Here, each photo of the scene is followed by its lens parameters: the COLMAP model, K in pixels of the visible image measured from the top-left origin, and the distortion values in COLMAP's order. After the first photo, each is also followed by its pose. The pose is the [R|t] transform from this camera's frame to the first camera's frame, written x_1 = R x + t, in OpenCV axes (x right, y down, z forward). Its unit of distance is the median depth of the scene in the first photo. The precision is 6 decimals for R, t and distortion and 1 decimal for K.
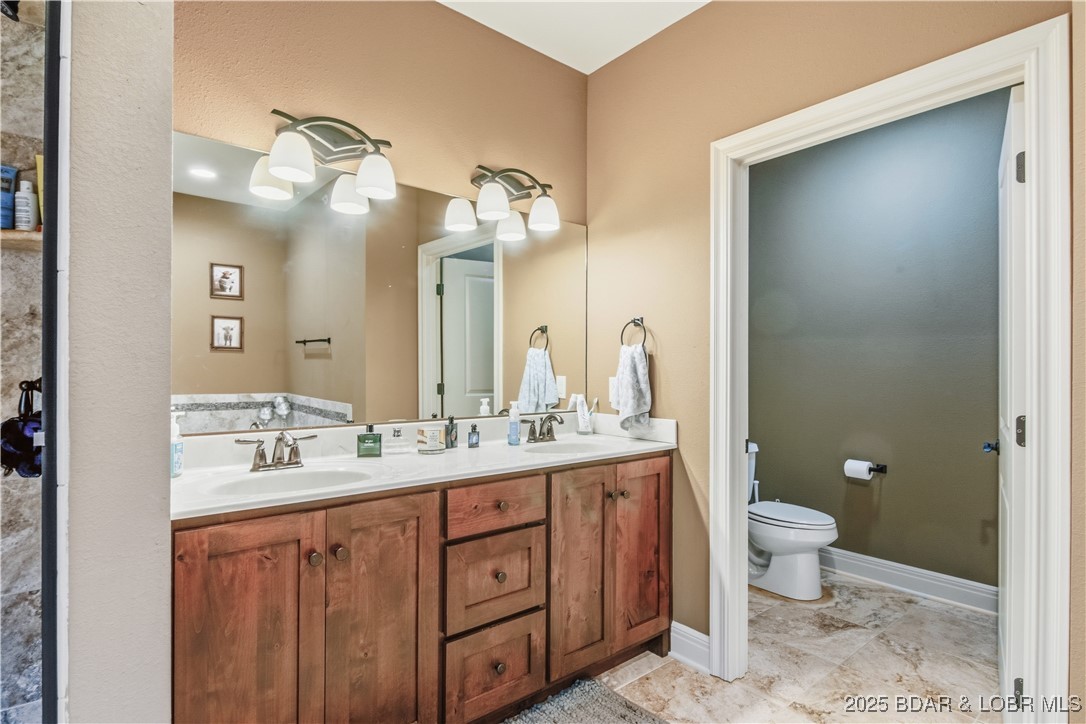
lens RADIAL K [[544.5, 0, 548.0], [0, 544.5, 359.8], [0, 0, 1]] dist [-0.018076, 0.000934]
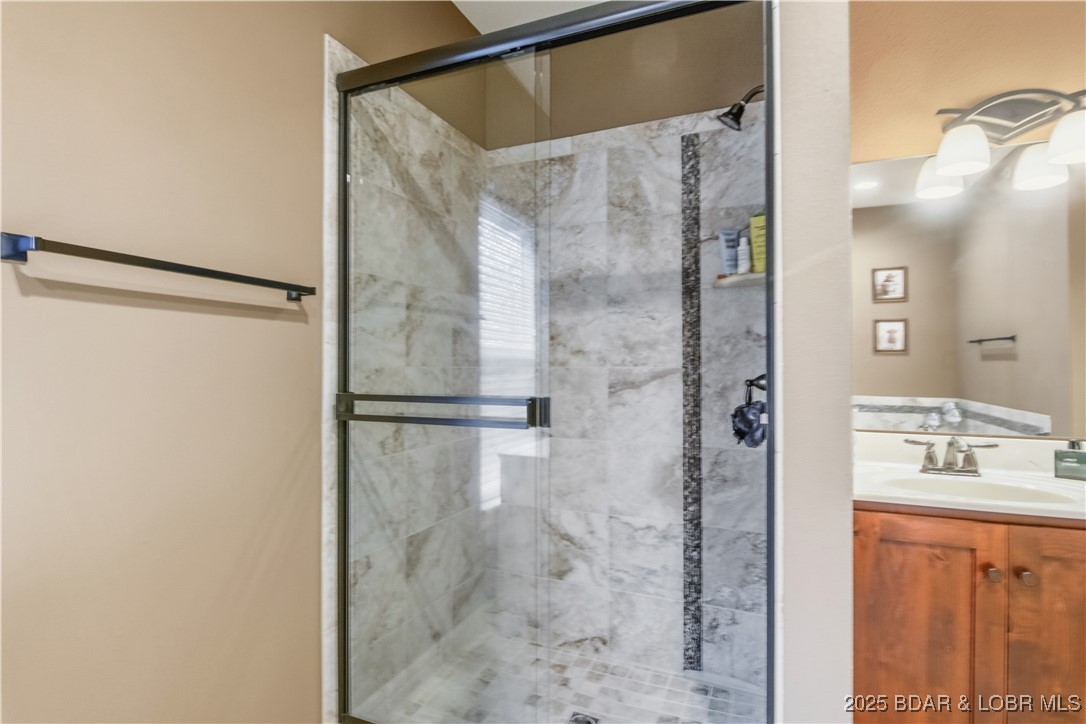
lens RADIAL K [[546.9, 0, 538.2], [0, 546.9, 368.3], [0, 0, 1]] dist [0.016415, -0.018222]
pose [[0.451200, -0.002529, -0.892419, 0.052286], [0.012173, 0.999920, 0.003321, -0.001815], [0.892340, -0.012362, 0.451195, -0.110222]]
